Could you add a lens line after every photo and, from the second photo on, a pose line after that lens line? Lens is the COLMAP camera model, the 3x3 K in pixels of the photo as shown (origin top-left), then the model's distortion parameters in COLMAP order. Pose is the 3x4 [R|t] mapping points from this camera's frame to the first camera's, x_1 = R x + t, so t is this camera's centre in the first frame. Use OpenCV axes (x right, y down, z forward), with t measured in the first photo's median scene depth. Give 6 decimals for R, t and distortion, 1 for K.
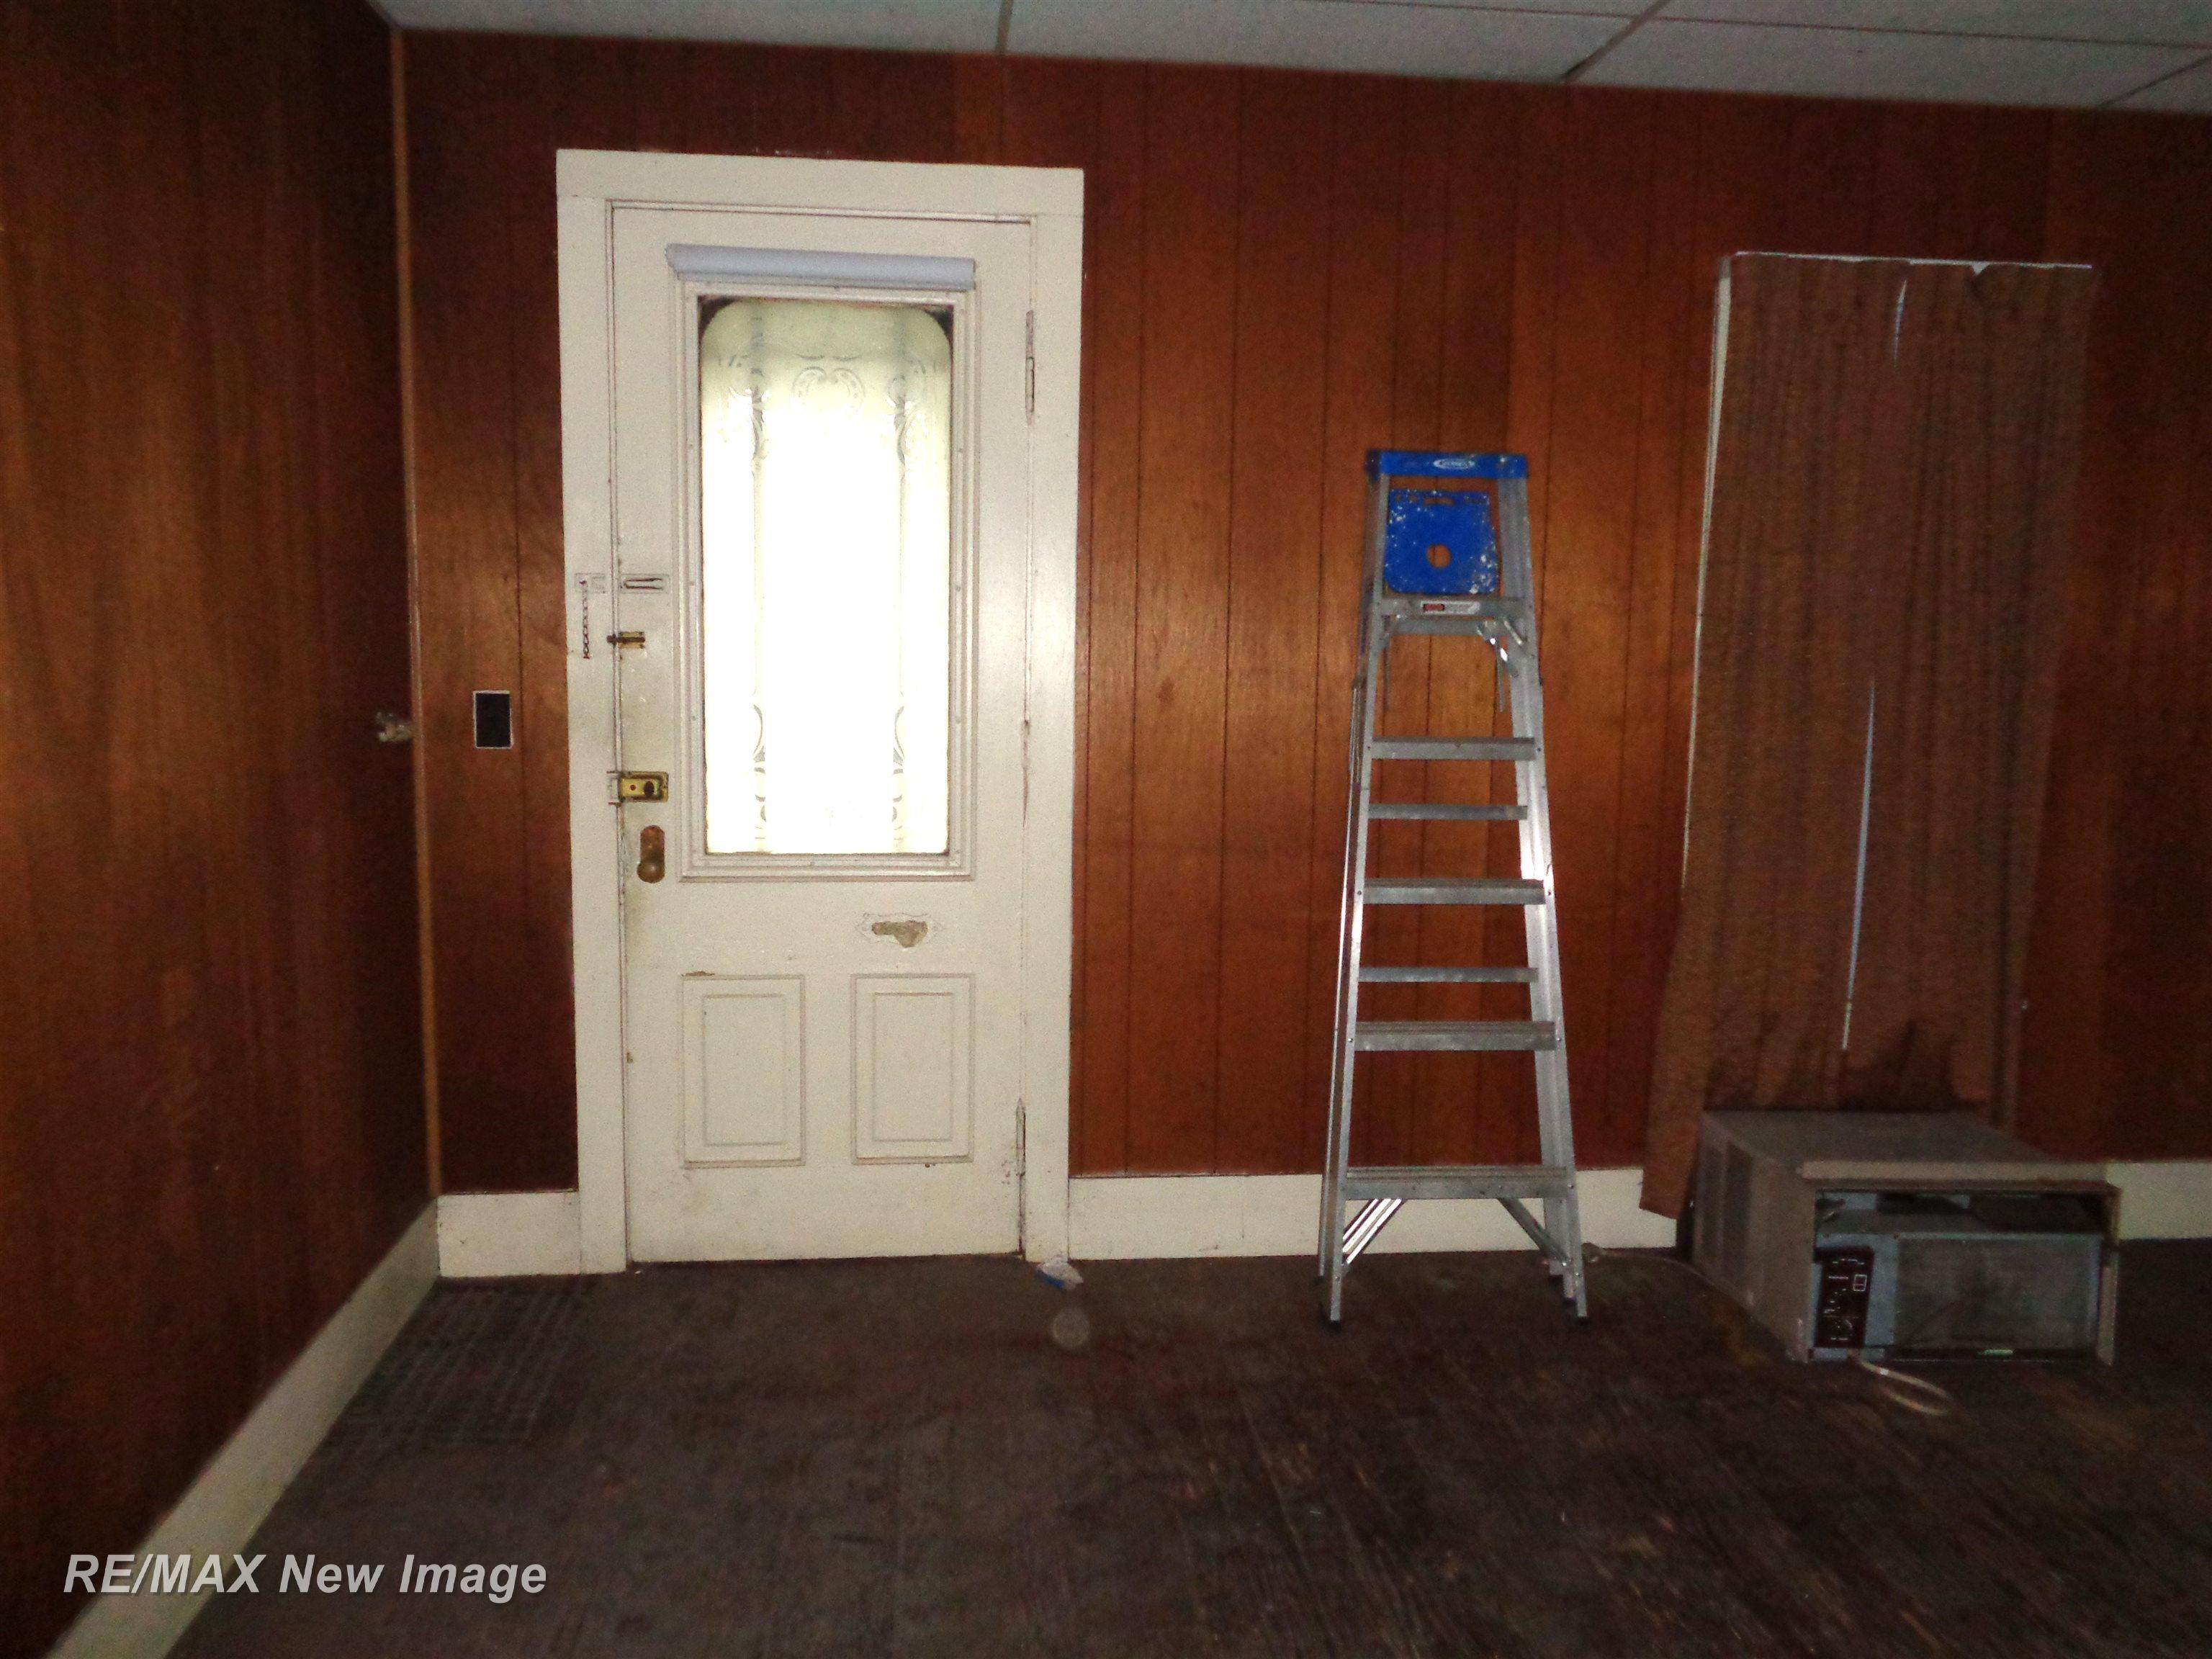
lens RADIAL K [[1686.2, 0, 1122.9], [0, 1686.2, 830.5], [0, 0, 1]] dist [0.010973, 0.007615]
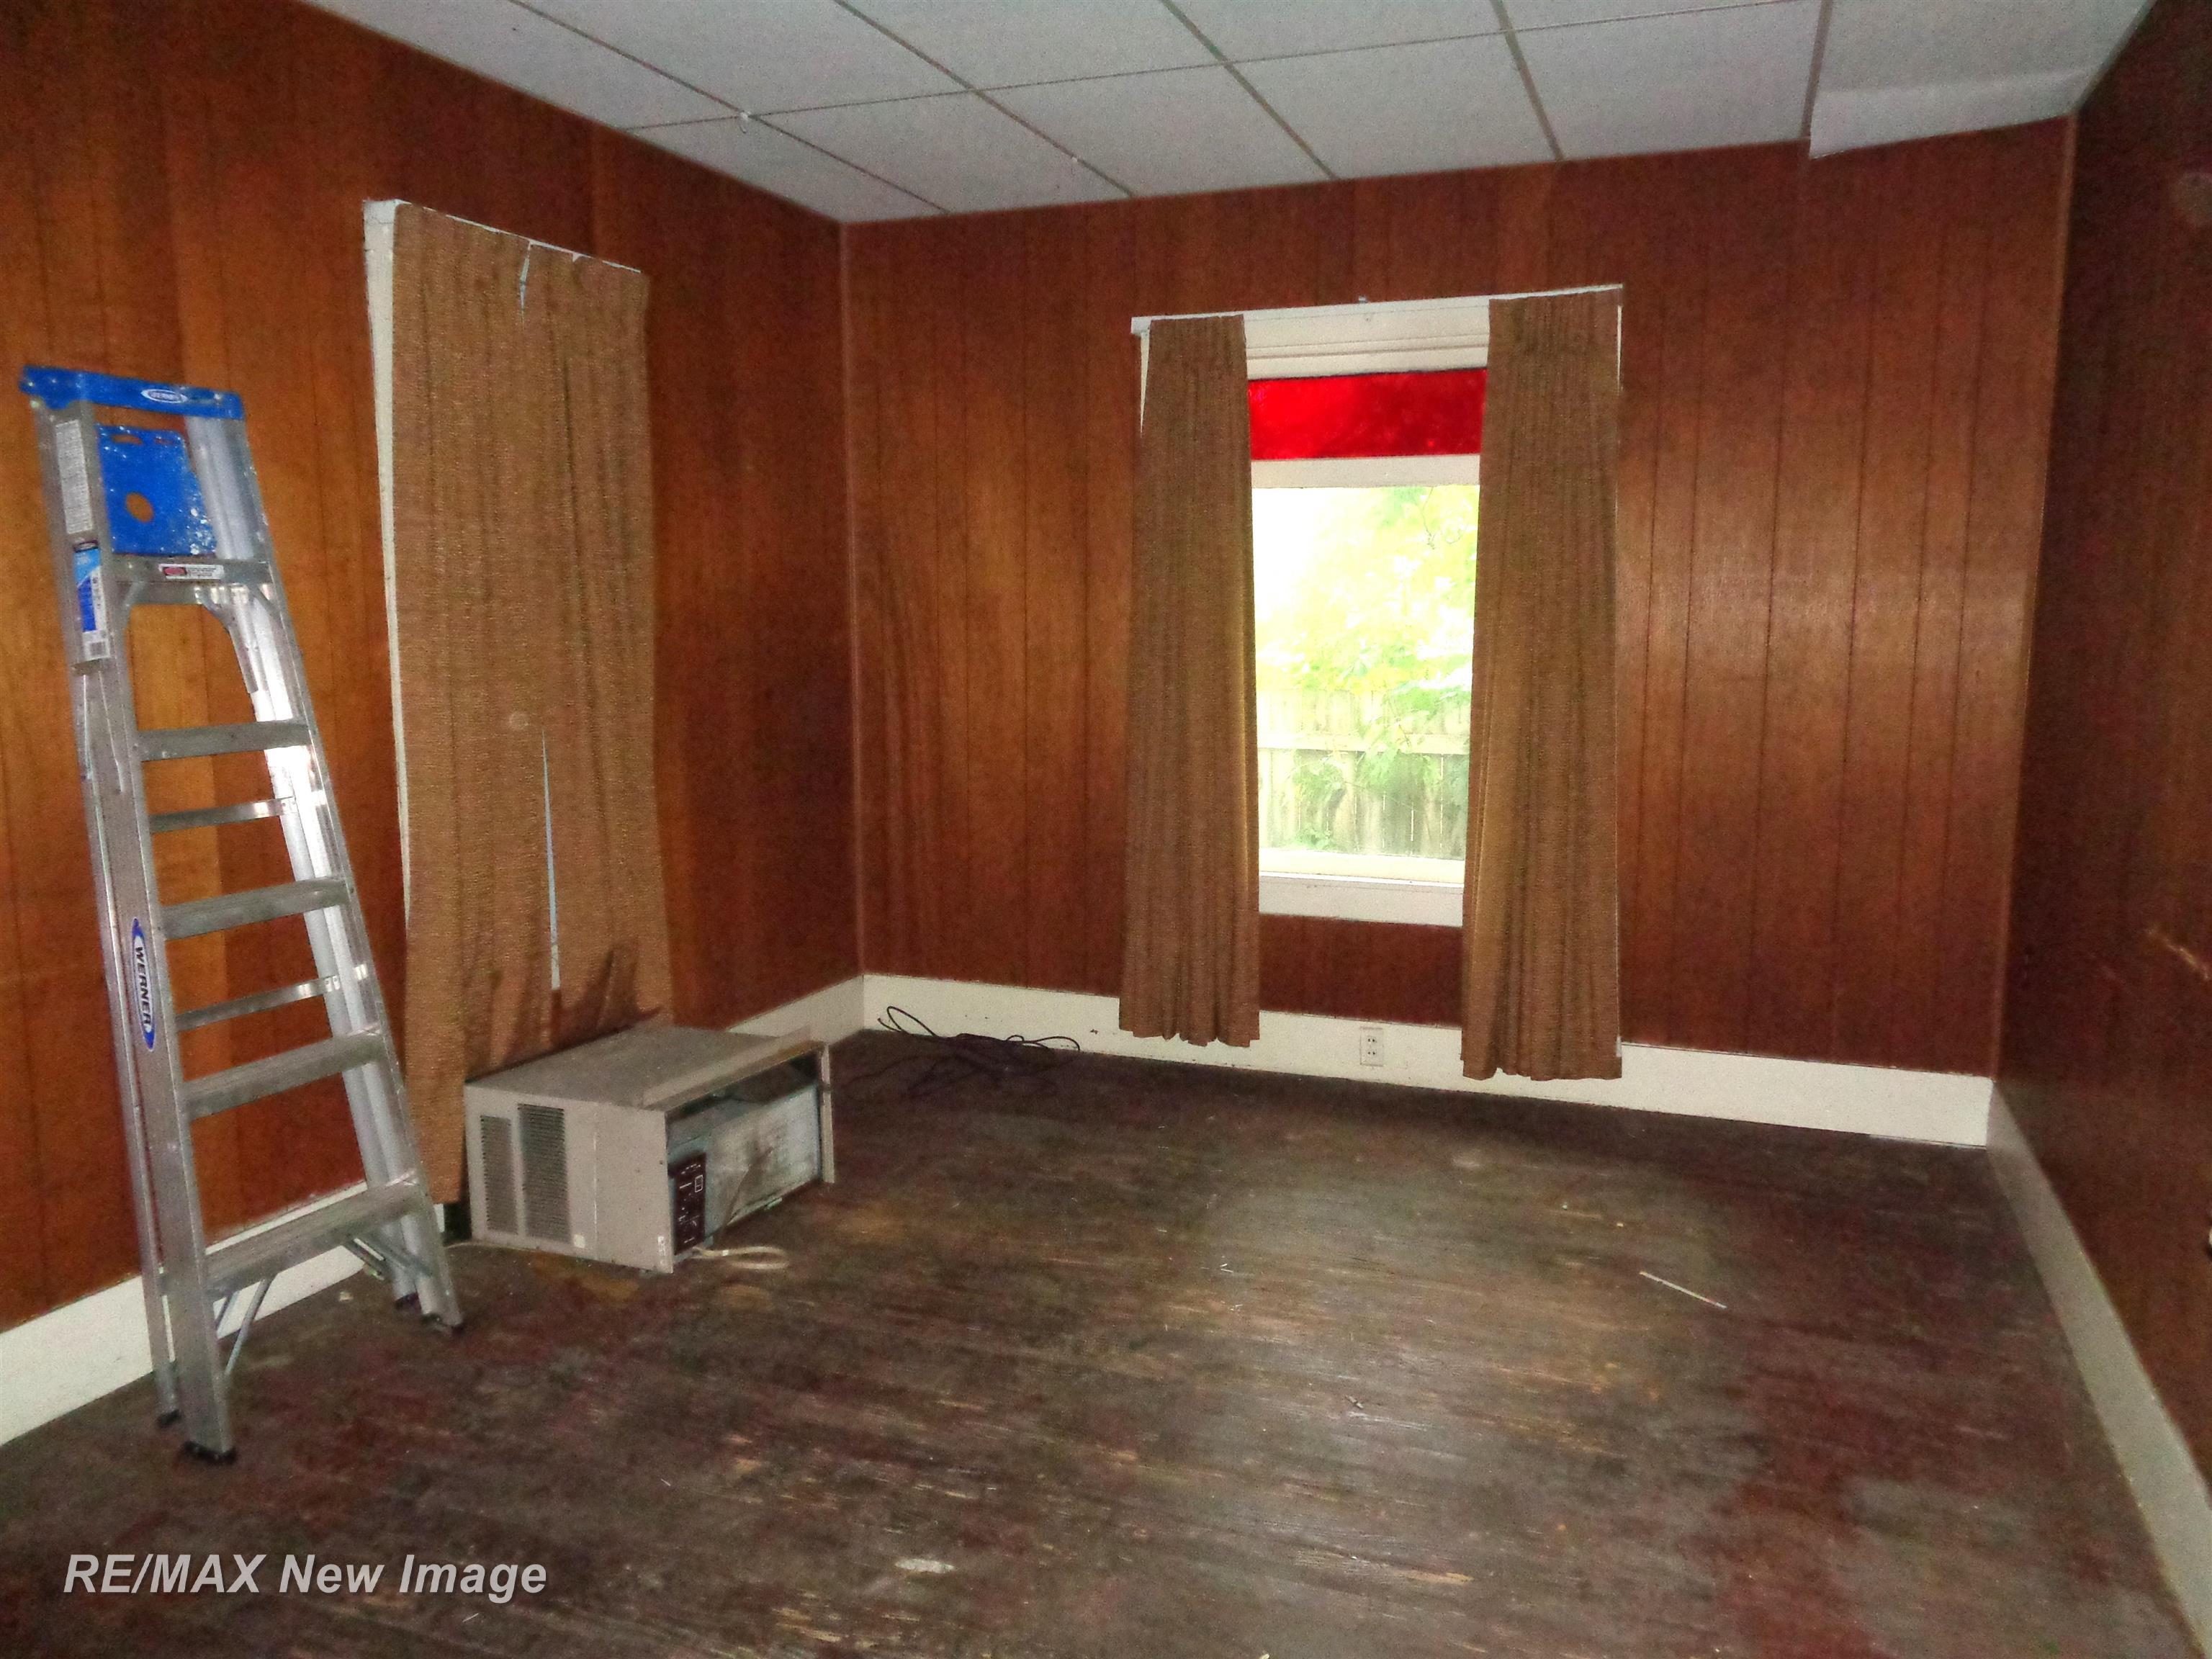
lens RADIAL K [[1686.2, 0, 1115.2], [0, 1686.2, 834.7], [0, 0, 1]] dist [0.010973, 0.007615]
pose [[0.434208, -0.141486, 0.889632, -0.393915], [0.111244, 0.988451, 0.102907, -0.042328], [-0.893917, 0.054283, 0.444932, 0.246630]]
